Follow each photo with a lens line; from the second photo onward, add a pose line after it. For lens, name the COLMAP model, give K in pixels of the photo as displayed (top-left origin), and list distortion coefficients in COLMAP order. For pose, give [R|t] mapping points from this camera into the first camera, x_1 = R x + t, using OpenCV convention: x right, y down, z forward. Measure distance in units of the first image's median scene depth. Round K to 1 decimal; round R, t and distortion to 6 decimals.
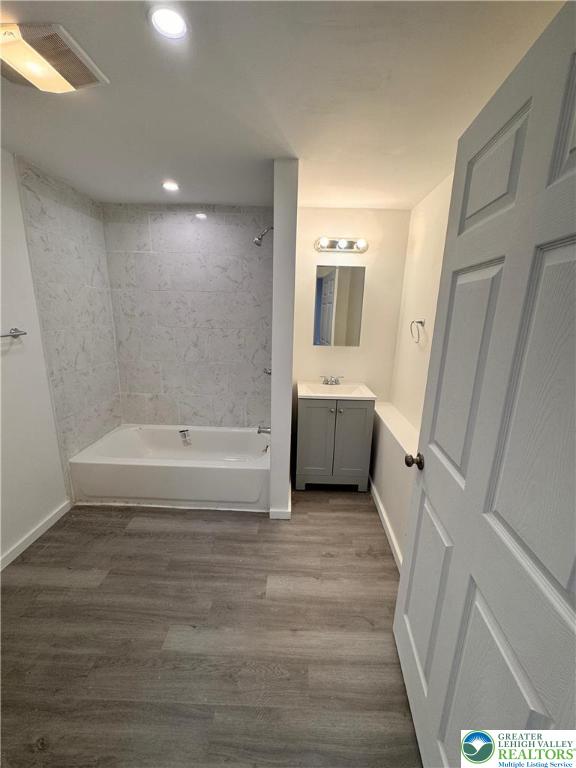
lens RADIAL K [[304.8, 0, 287.4], [0, 304.8, 382.8], [0, 0, 1]] dist [-0.002416, 0.000182]
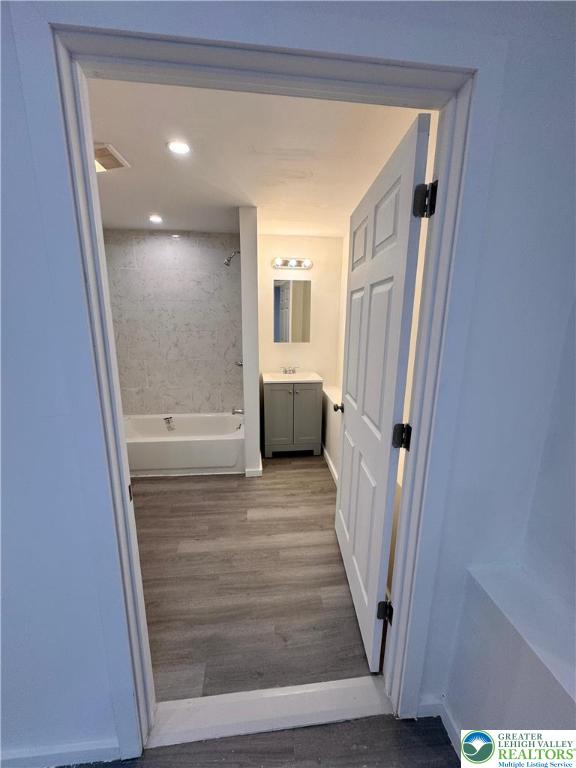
lens RADIAL K [[304.8, 0, 286.4], [0, 304.8, 382.6], [0, 0, 1]] dist [-0.002416, 0.000182]
pose [[0.992121, -0.043347, 0.117544, -0.023868], [0.044923, 0.998932, -0.010789, 0.077598], [-0.116951, 0.015984, 0.993009, -0.333960]]
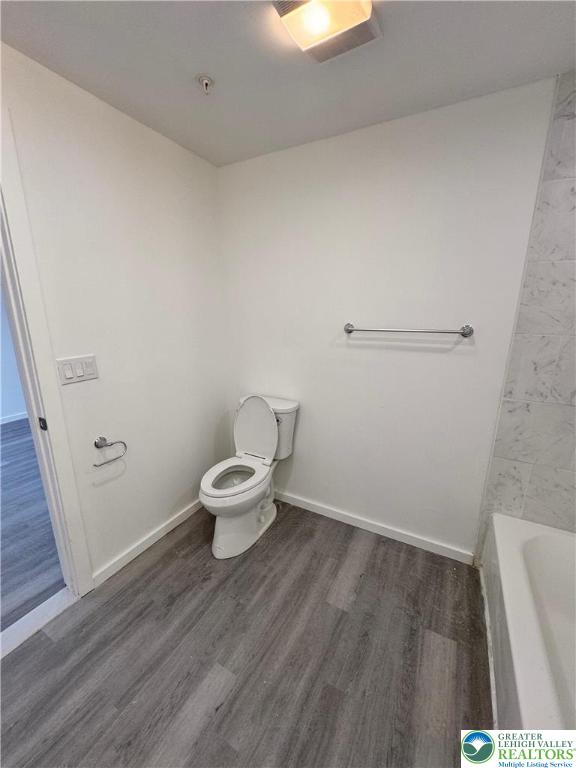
lens RADIAL K [[304.8, 0, 287.3], [0, 304.8, 383.4], [0, 0, 1]] dist [-0.002416, 0.000182]
pose [[-0.459071, 0.188701, -0.868127, 0.088472], [-0.221356, 0.922067, 0.317480, -0.169068], [0.860381, 0.337911, -0.381525, 0.844345]]
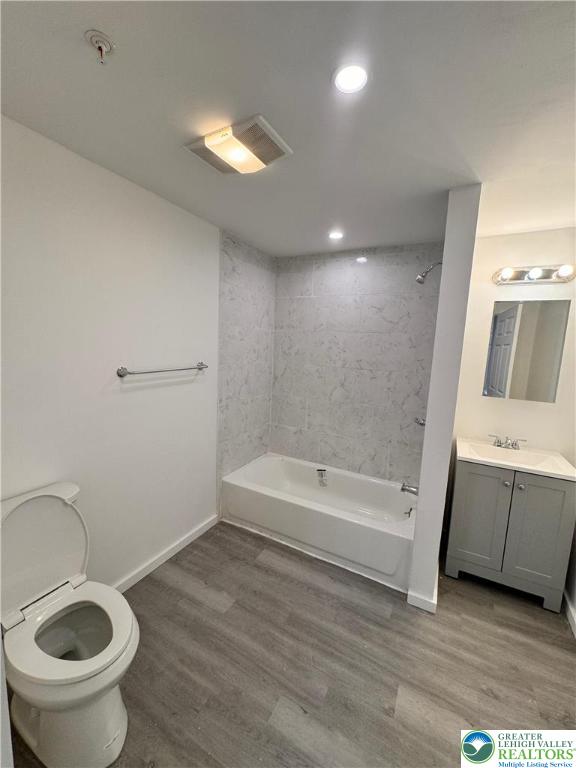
lens RADIAL K [[304.8, 0, 289.7], [0, 304.8, 383.3], [0, 0, 1]] dist [-0.002416, 0.000182]
pose [[0.892340, 0.072184, -0.445554, -0.020019], [-0.124666, 0.988146, -0.089588, -0.026200], [0.433805, 0.135489, 0.890761, 0.063115]]
